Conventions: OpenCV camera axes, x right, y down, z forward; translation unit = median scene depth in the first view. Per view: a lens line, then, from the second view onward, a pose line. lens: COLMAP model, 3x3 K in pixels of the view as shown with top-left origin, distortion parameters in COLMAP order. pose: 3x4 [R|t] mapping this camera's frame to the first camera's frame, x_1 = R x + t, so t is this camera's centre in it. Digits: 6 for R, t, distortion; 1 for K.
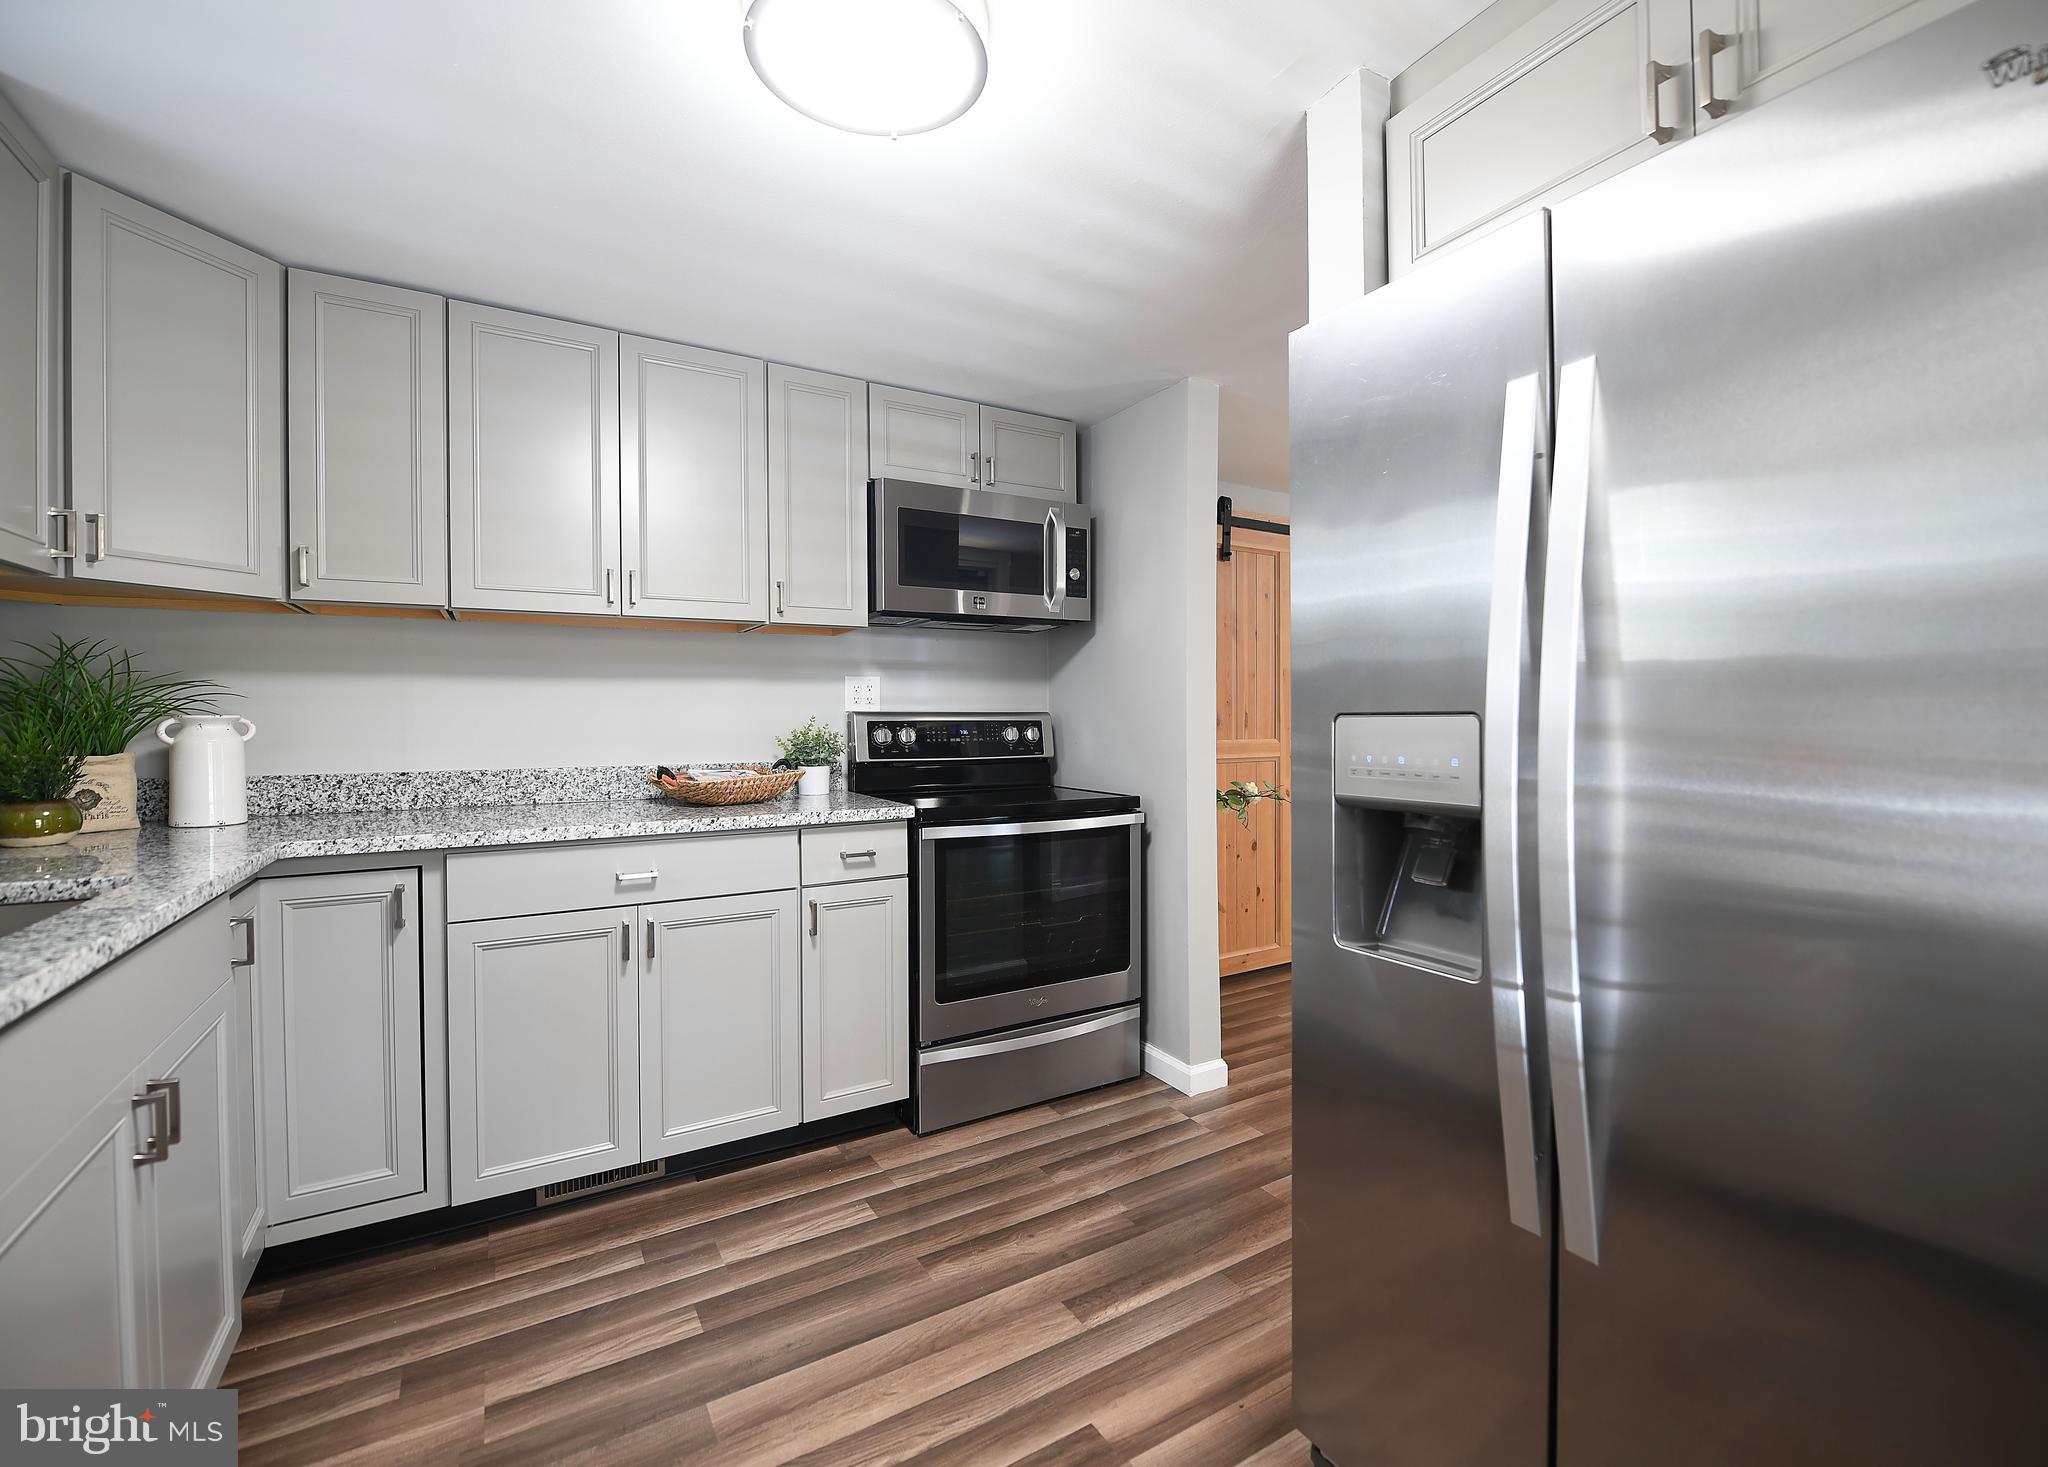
lens RADIAL K [[890.3, 0, 1069.6], [0, 890.3, 723.8], [0, 0, 1]] dist [-0.012266, -0.004175]
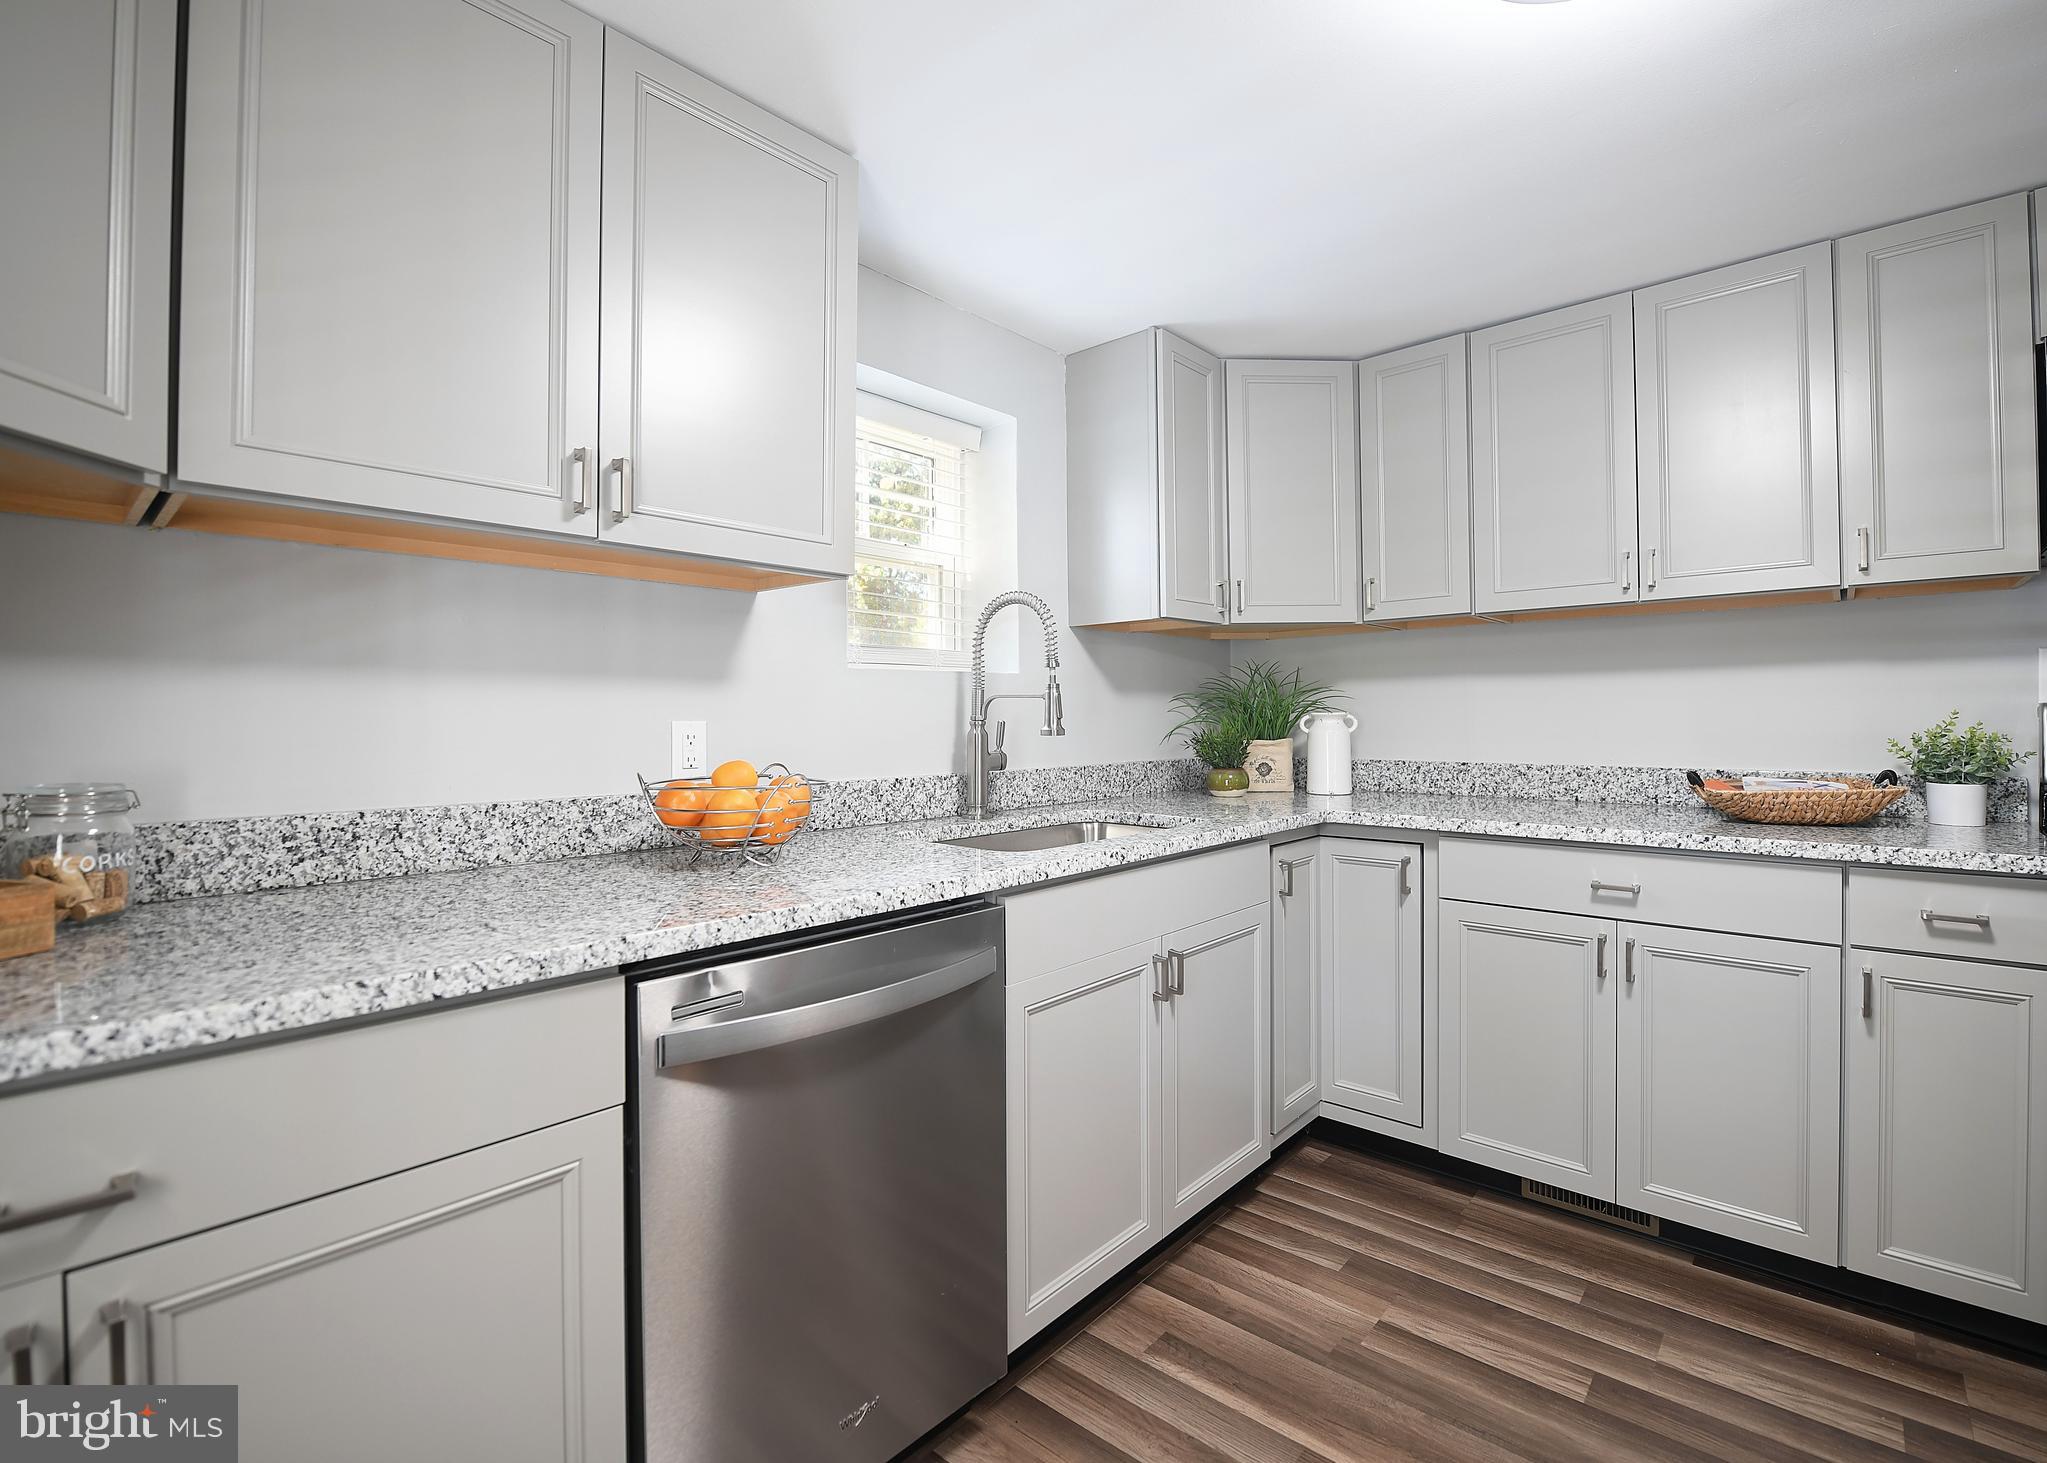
lens RADIAL K [[932.9, 0, 1059.7], [0, 932.9, 716.6], [0, 0, 1]] dist [-0.004413, -0.005611]
pose [[0.293795, 0.002750, -0.955865, 0.260136], [-0.003431, 0.999992, 0.001822, -0.004490], [0.955862, 0.002745, 0.293802, 0.173222]]
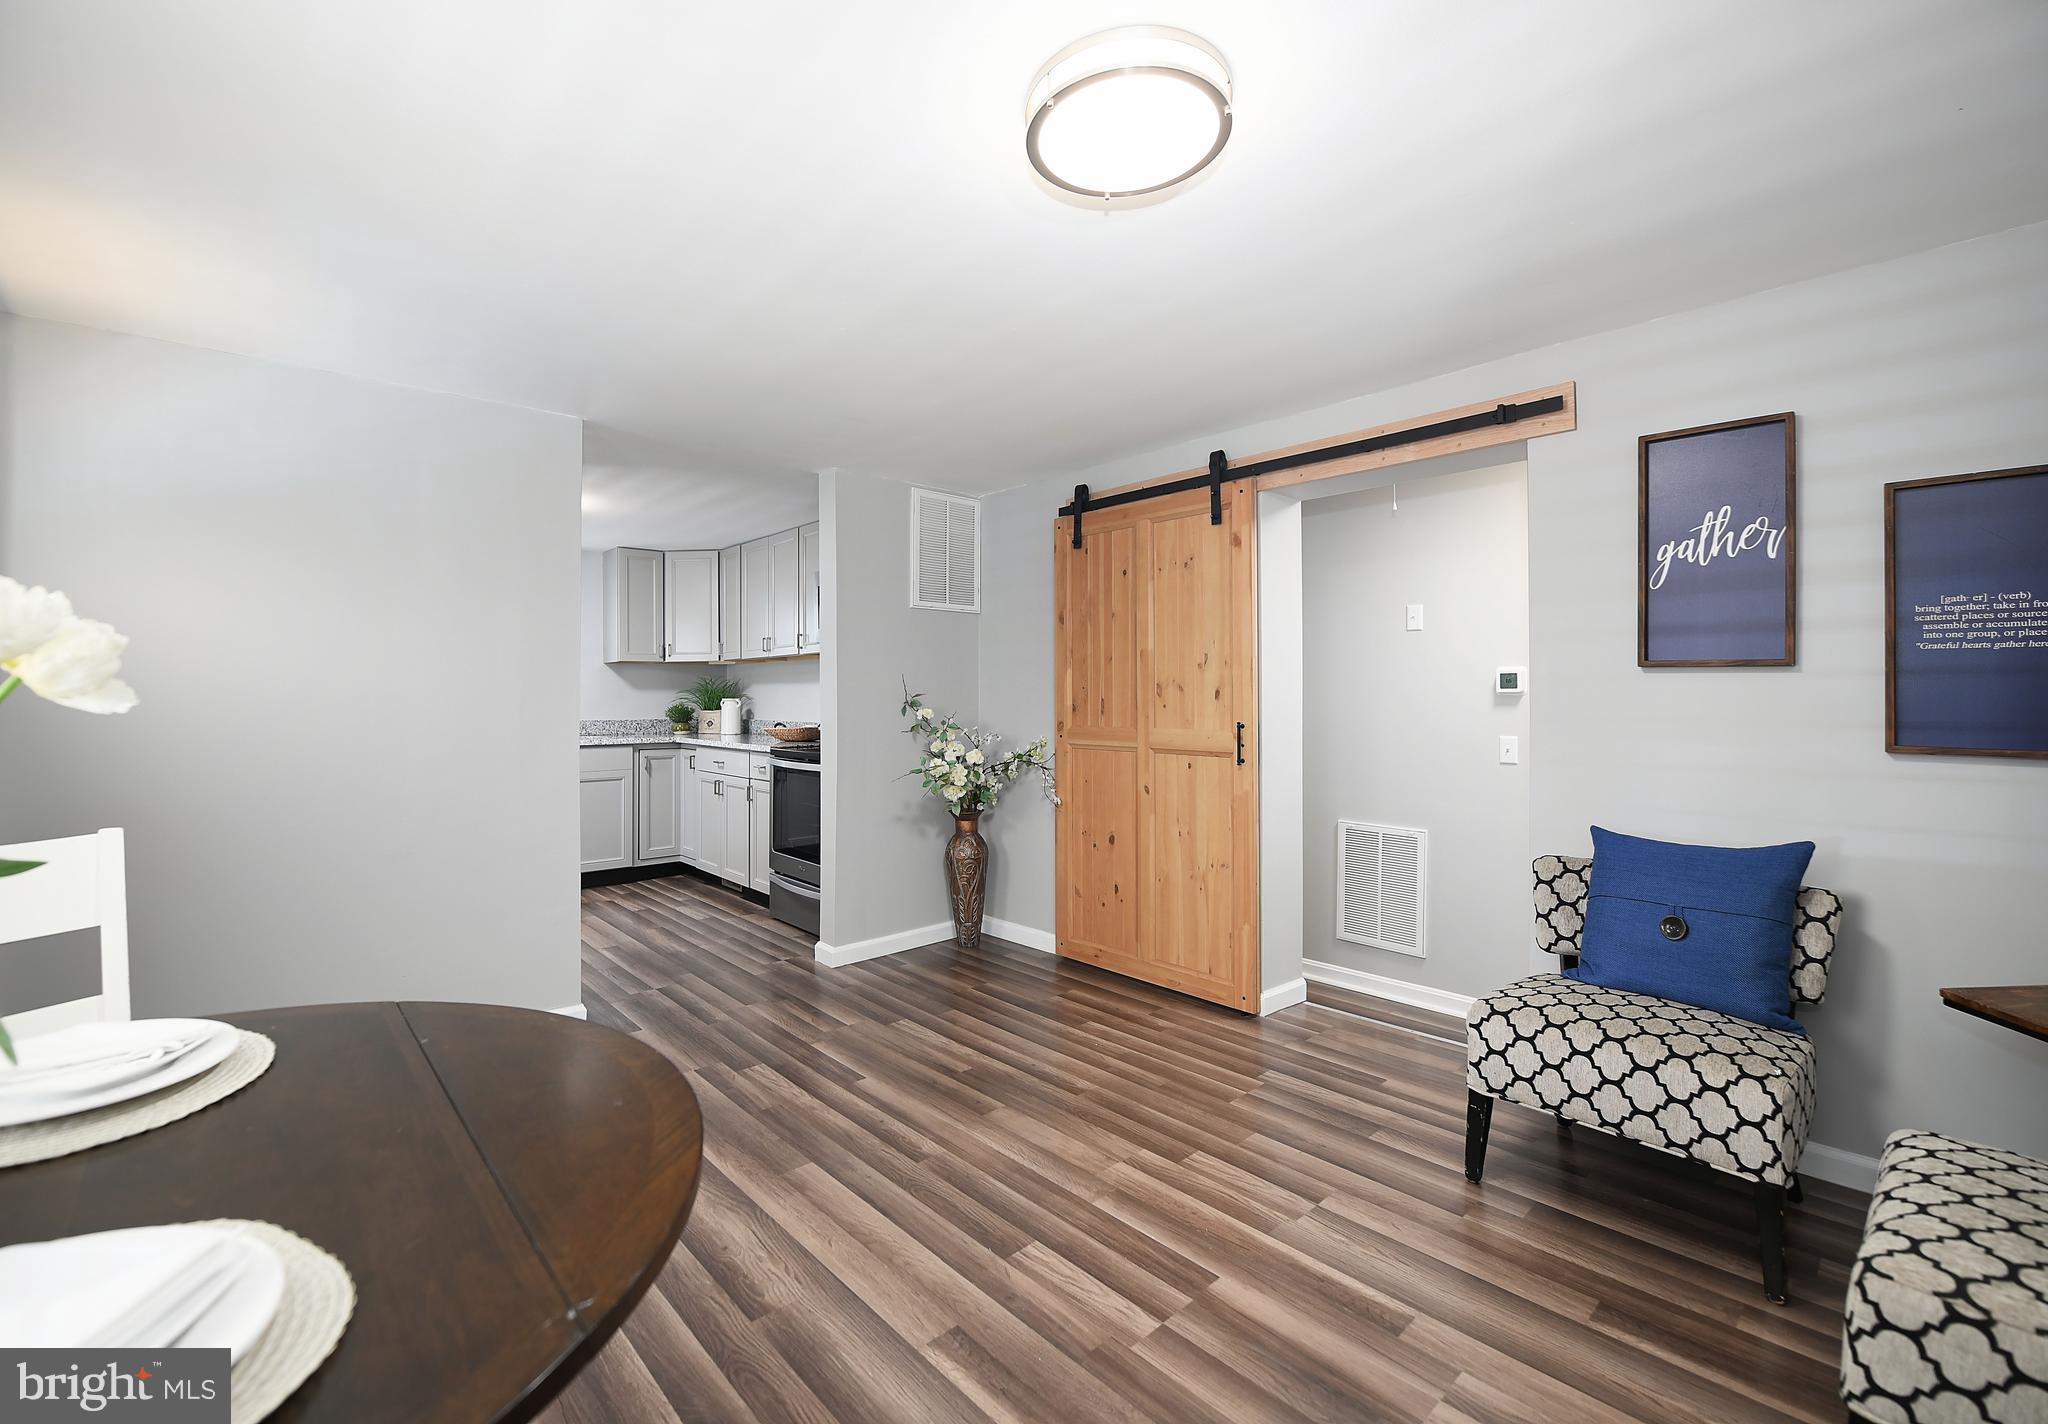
lens RADIAL K [[870.0, 0, 1019.9], [0, 870.0, 702.9], [0, 0, 1]] dist [-0.001257, -0.000078]
pose [[0.165901, 0.012032, -0.986069, 2.132465], [-0.008223, 0.999908, 0.010817, -0.034793], [0.986108, 0.006314, 0.165985, 1.439004]]
